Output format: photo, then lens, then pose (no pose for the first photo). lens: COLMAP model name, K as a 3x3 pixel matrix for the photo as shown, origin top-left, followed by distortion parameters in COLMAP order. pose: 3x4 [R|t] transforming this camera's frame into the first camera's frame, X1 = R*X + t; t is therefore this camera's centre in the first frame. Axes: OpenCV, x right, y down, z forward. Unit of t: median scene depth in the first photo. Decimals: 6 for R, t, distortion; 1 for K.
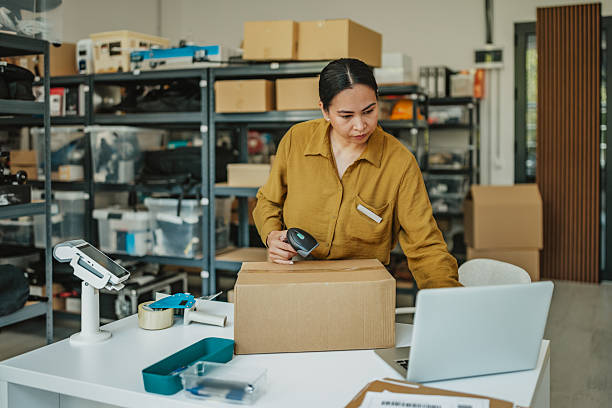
lens RADIAL K [[612.5, 0, 346.2], [0, 612.5, 144.4], [0, 0, 1]] dist [-0.022772, 0.000000]
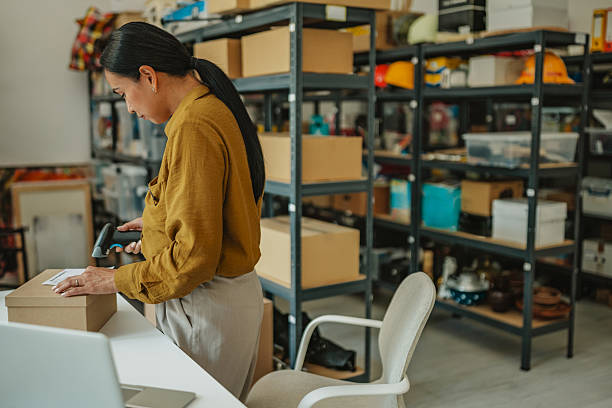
lens RADIAL K [[650.0, 0, 301.4], [0, 650.0, 194.1], [0, 0, 1]] dist [-0.005257, 0.000000]
pose [[0.798981, 0.073910, -0.596797, 0.418329], [-0.002762, 0.992859, 0.119262, -0.005576], [0.601350, -0.093639, 0.793480, 0.343338]]
